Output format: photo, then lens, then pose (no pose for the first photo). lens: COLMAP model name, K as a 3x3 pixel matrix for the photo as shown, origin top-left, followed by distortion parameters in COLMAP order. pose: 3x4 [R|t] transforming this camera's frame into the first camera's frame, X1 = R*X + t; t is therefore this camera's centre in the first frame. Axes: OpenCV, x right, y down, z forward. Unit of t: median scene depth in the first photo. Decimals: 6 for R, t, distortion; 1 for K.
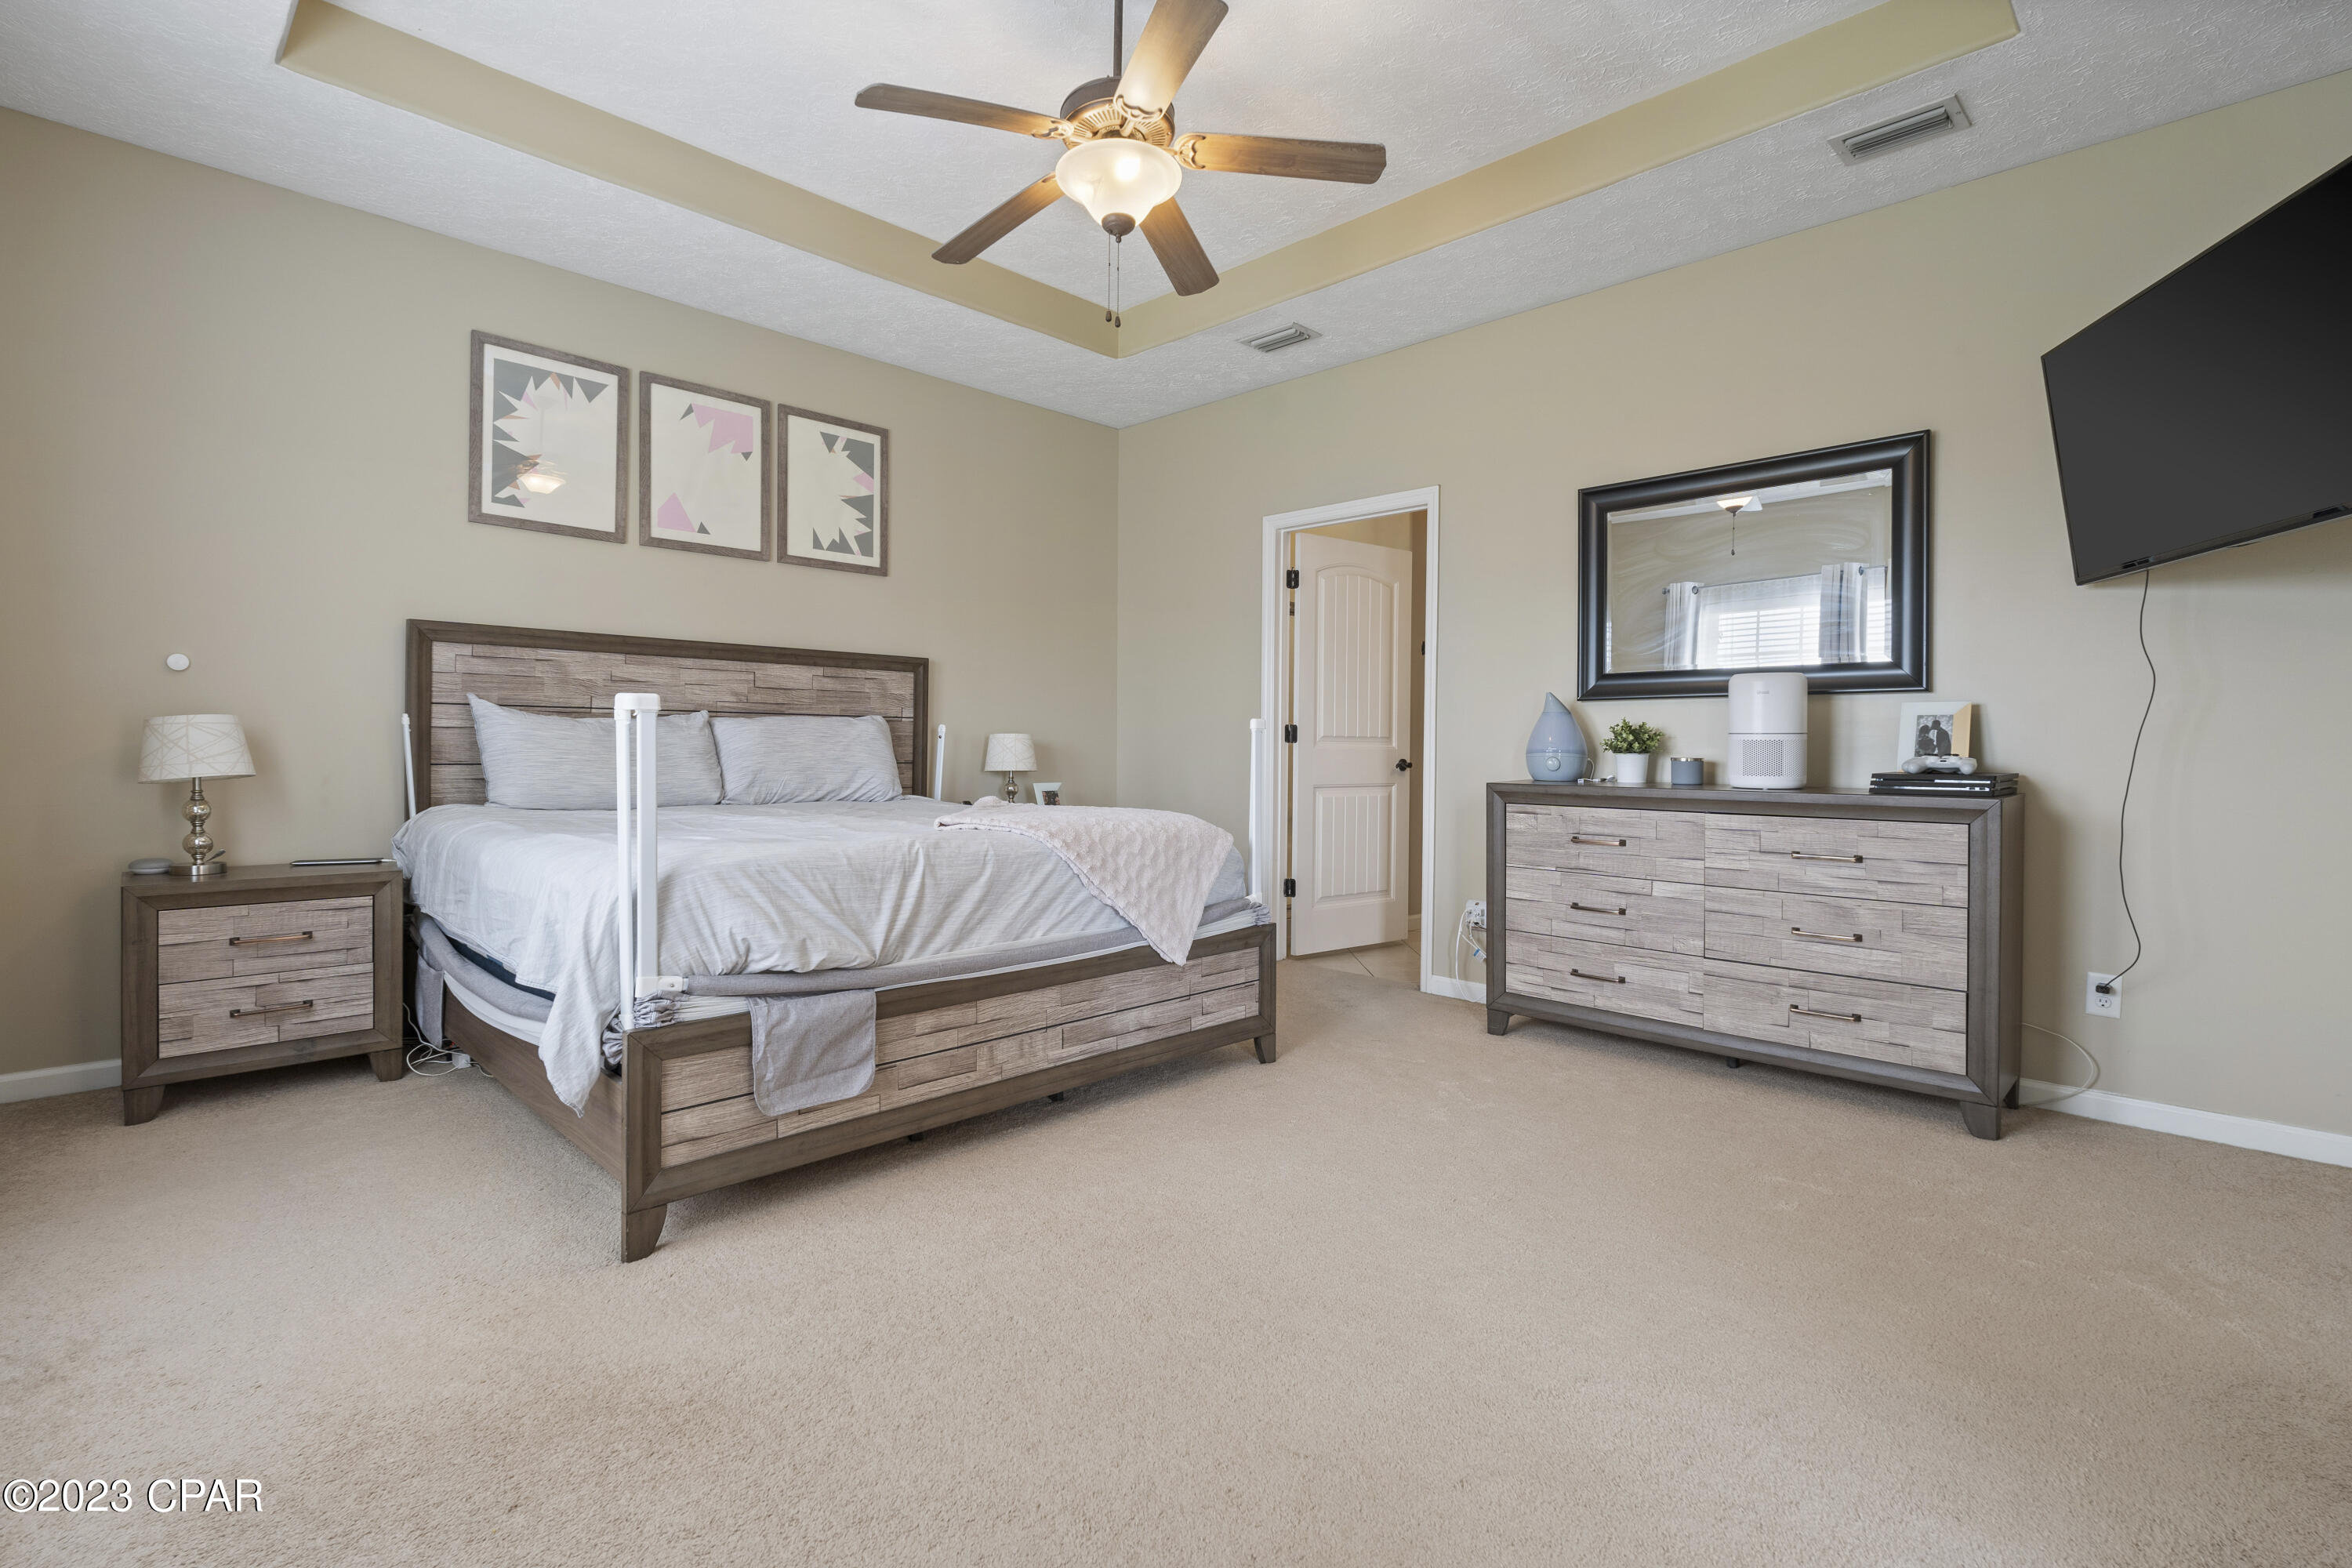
lens RADIAL K [[1057.4, 0, 1161.7], [0, 1057.4, 742.8], [0, 0, 1]] dist [-0.004455, -0.000862]
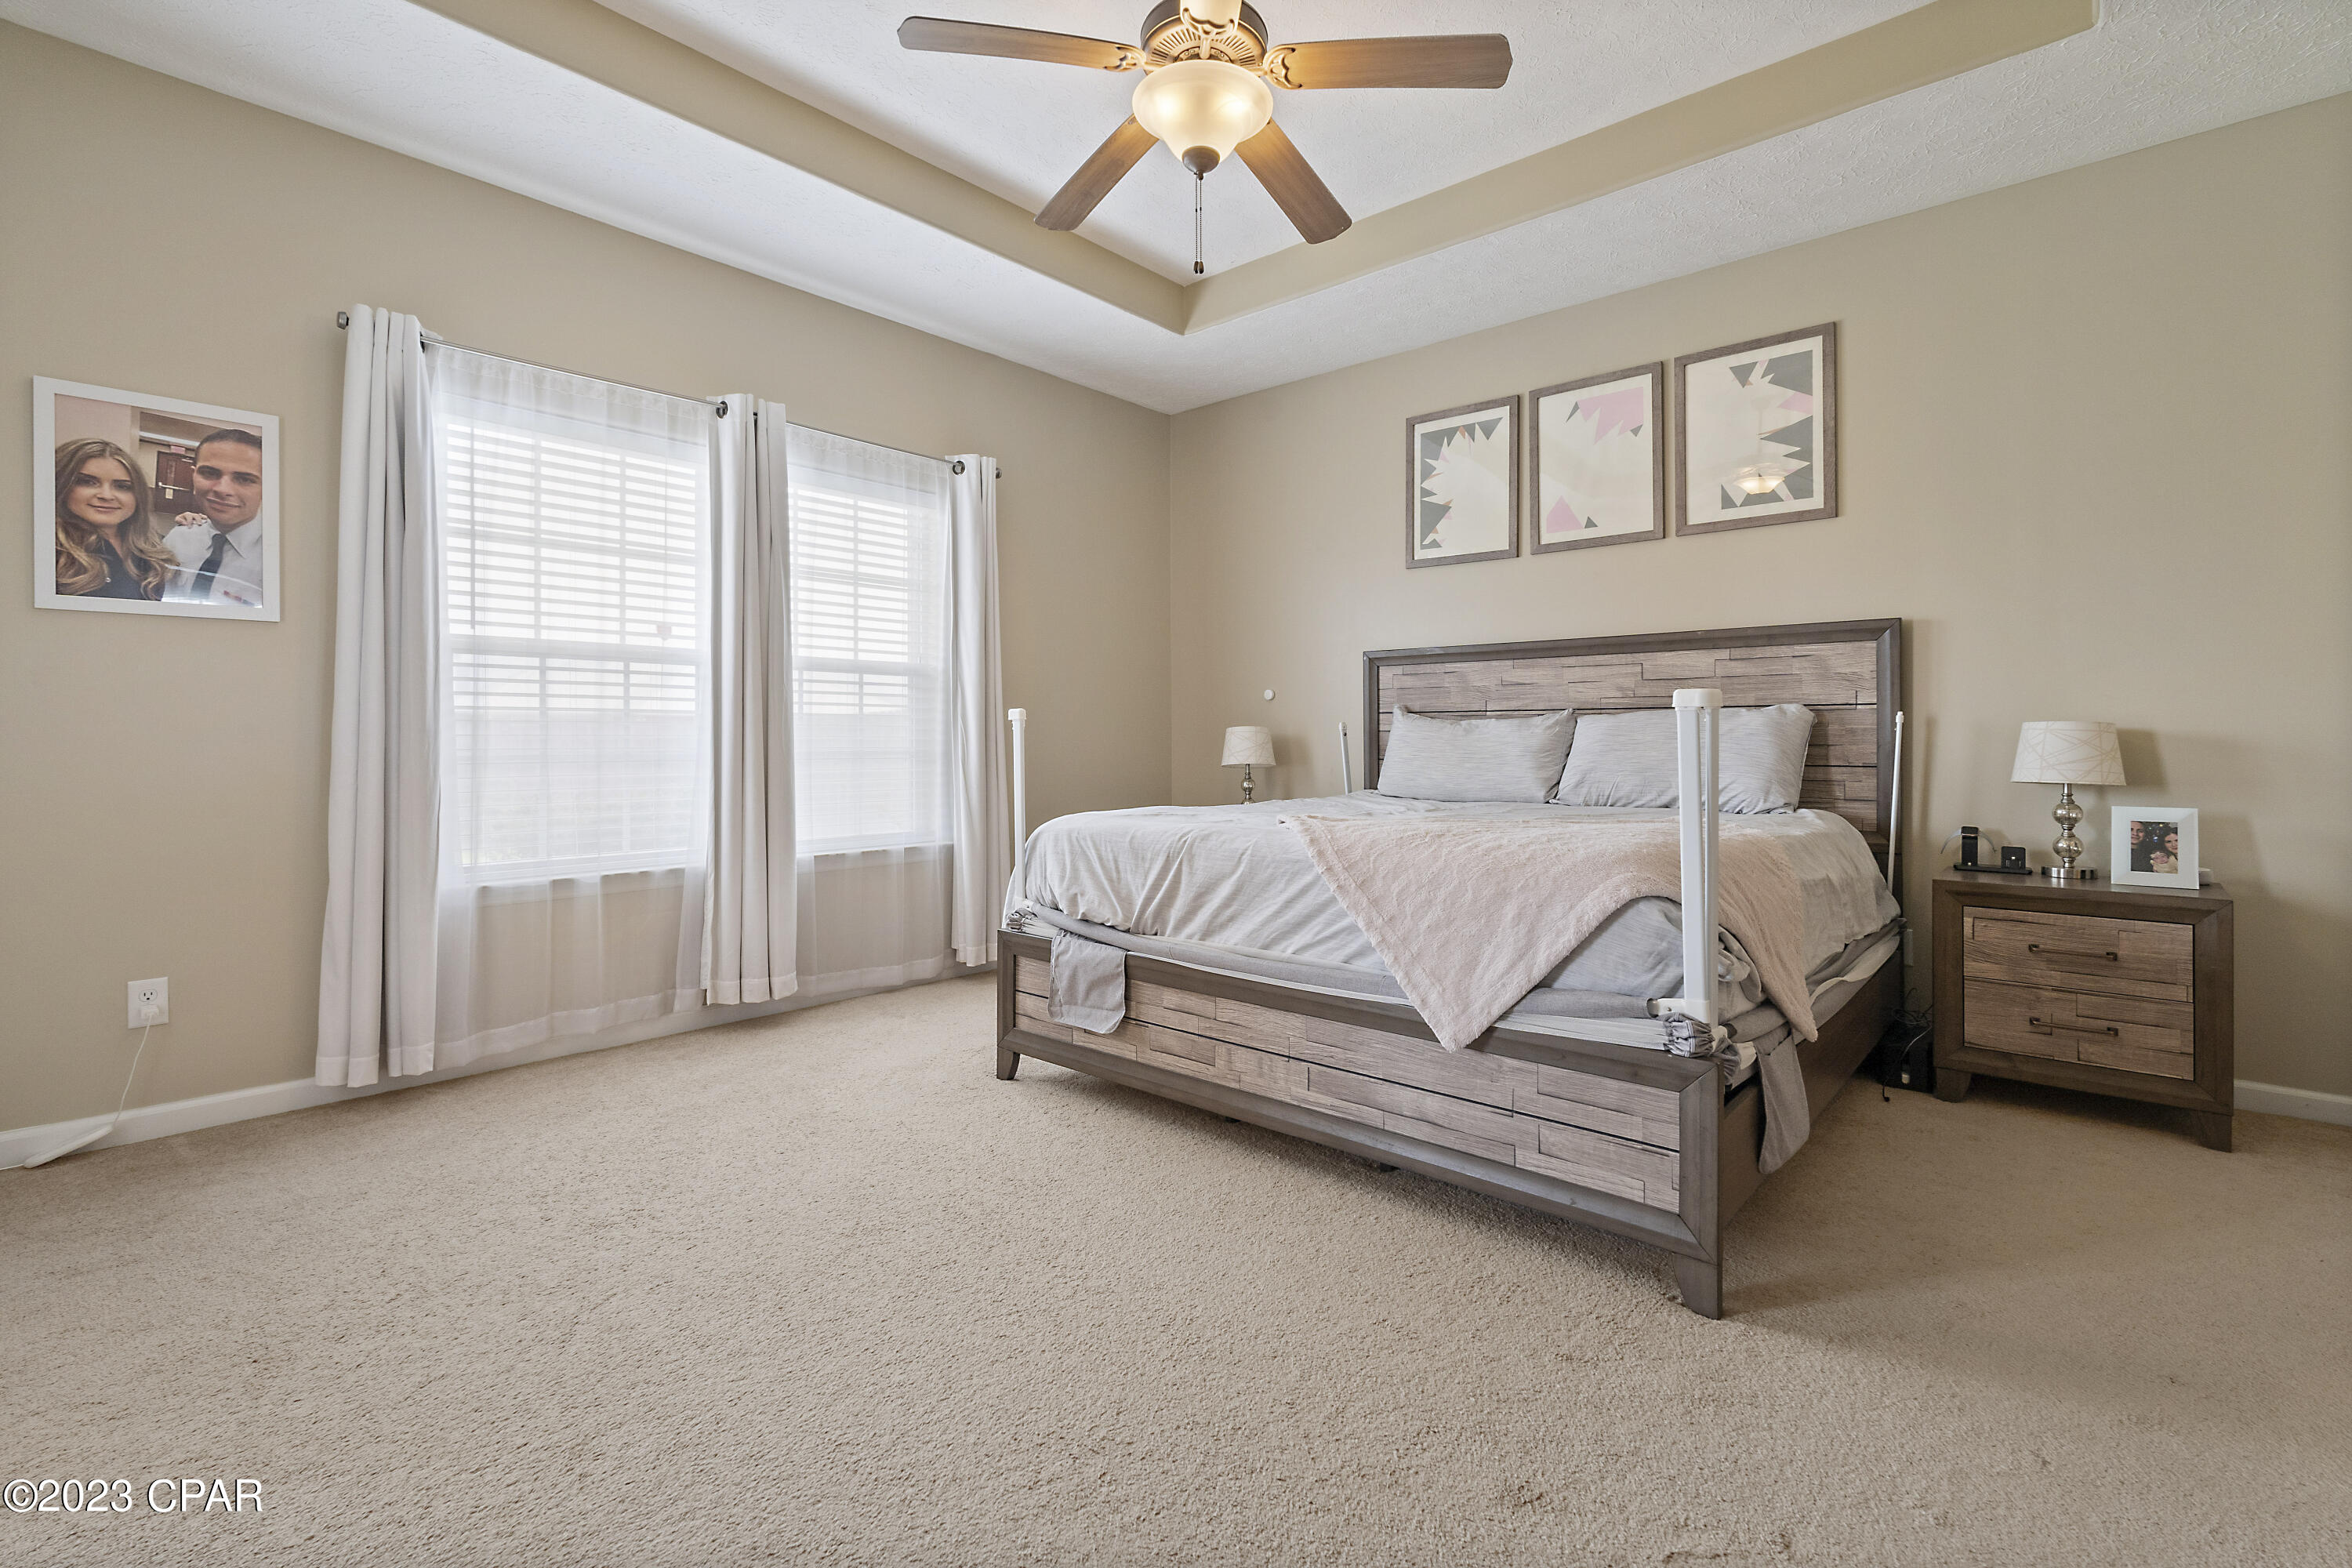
lens RADIAL K [[1057.4, 0, 1212.2], [0, 1057.4, 734.6], [0, 0, 1]] dist [-0.004455, -0.000862]
pose [[0.083542, -0.015497, -0.996384, 0.582101], [0.004358, 0.999875, -0.015186, 0.008346], [0.996495, -0.003073, 0.083599, 0.645985]]
